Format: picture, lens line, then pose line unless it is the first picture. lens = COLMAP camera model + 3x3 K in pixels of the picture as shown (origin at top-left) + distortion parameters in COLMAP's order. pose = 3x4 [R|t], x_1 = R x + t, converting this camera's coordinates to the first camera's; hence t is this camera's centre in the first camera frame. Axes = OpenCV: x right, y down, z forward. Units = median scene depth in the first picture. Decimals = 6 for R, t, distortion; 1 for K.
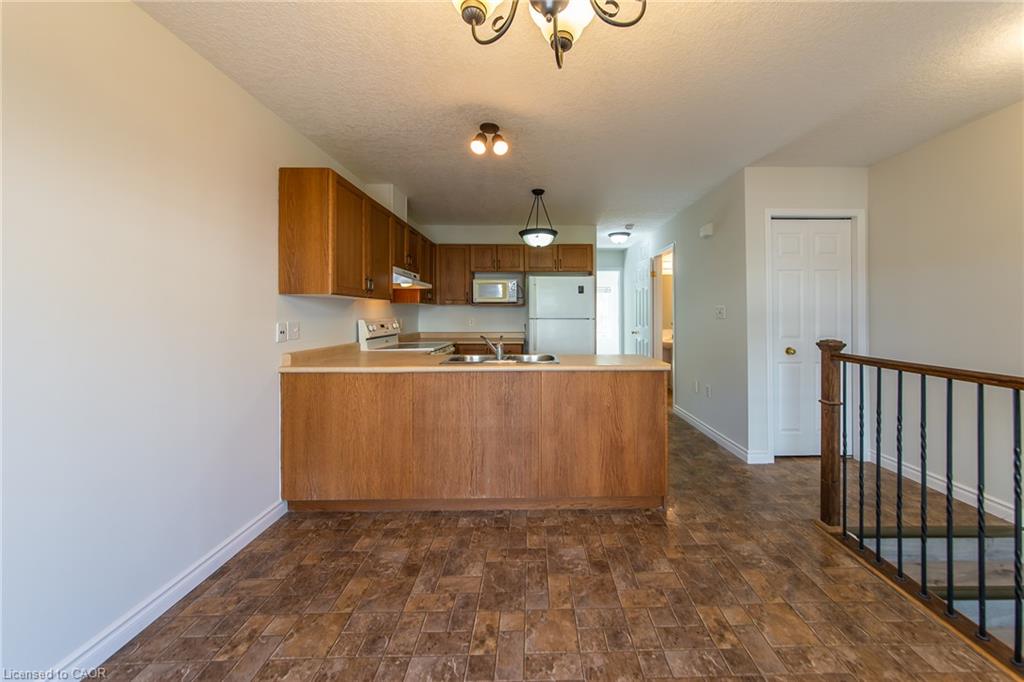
lens RADIAL K [[377.2, 0, 542.1], [0, 377.2, 313.4], [0, 0, 1]] dist [0.008972, 0.000905]
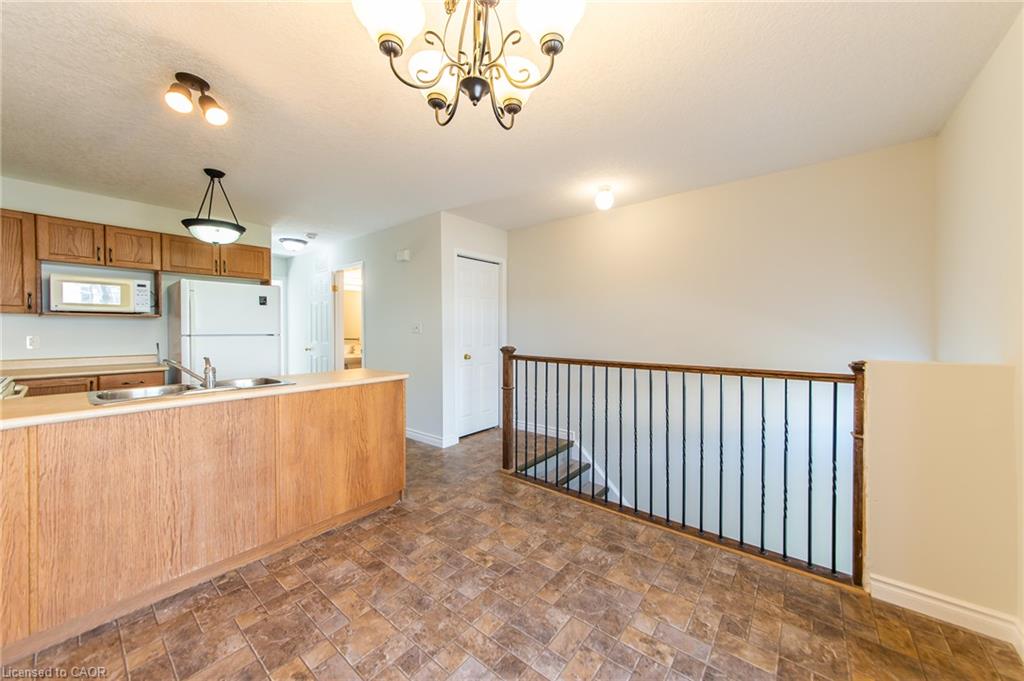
lens RADIAL K [[377.2, 0, 512.4], [0, 377.2, 335.4], [0, 0, 1]] dist [0.008972, 0.000905]
pose [[0.652044, -0.013785, 0.758056, -0.318965], [-0.000319, 0.999830, 0.018456, -0.000889], [-0.758181, -0.012276, 0.651929, 0.017929]]
